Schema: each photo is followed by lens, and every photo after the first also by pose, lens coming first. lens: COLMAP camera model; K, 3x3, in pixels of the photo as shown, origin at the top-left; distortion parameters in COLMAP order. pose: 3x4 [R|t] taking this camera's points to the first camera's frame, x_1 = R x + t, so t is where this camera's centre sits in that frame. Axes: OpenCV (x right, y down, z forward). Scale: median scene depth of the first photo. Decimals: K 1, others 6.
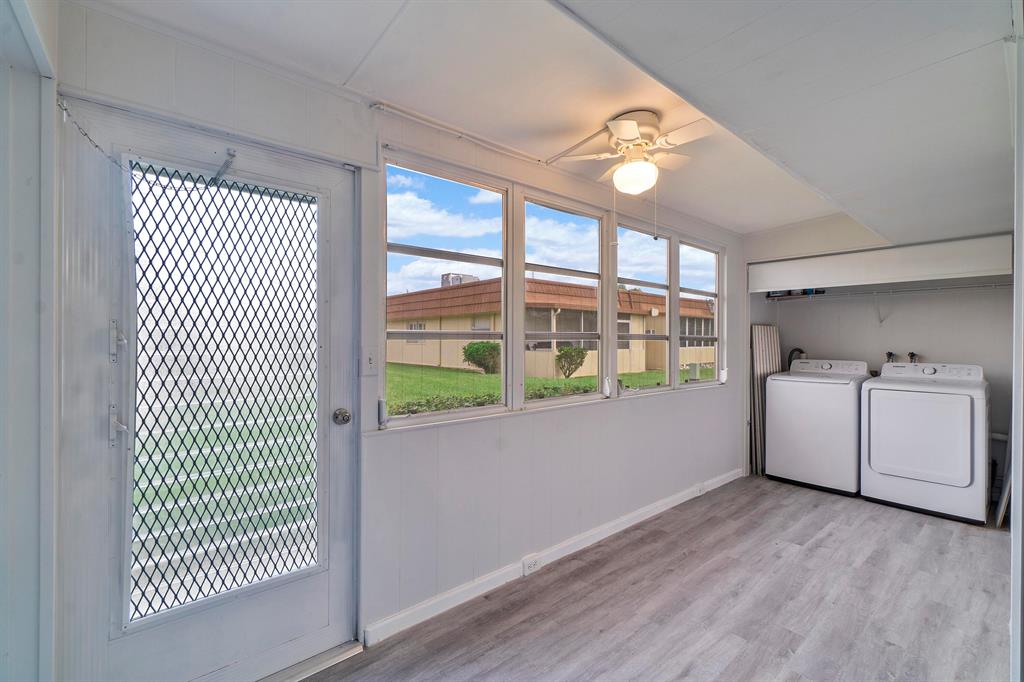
lens RADIAL K [[442.7, 0, 512.0], [0, 442.7, 341.0], [0, 0, 1]] dist [0.000886, 0.000019]
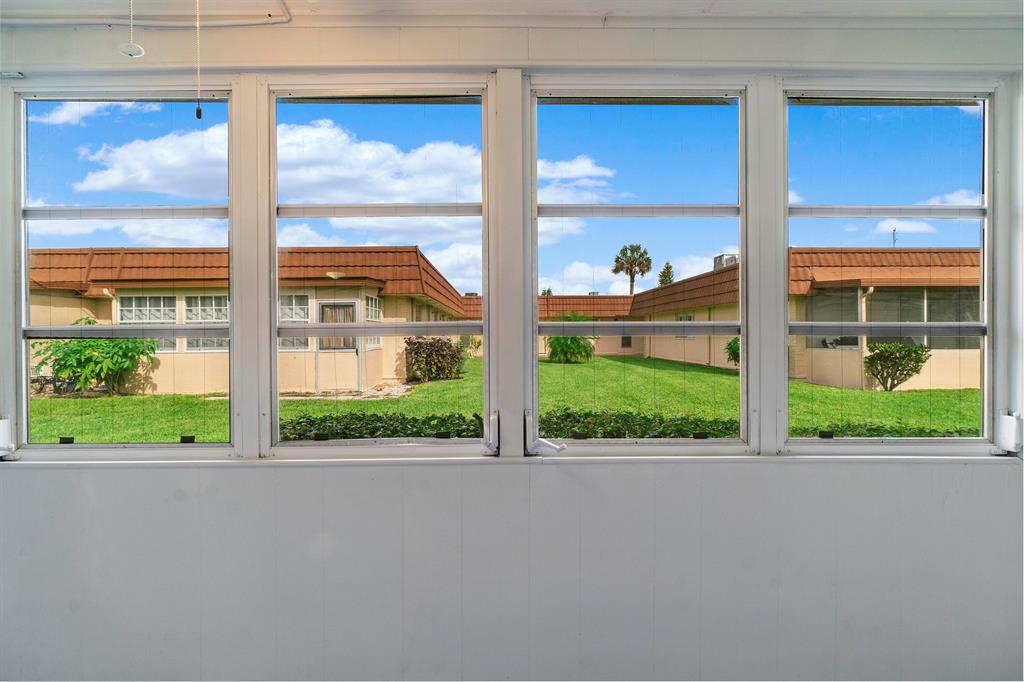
lens RADIAL K [[442.7, 0, 512.0], [0, 442.7, 341.0], [0, 0, 1]] dist [0.000886, 0.000019]
pose [[0.761509, 0.003746, -0.648143, 0.125428], [0.004272, 0.999933, 0.010798, -0.000303], [0.648140, -0.010992, 0.761442, 0.130847]]
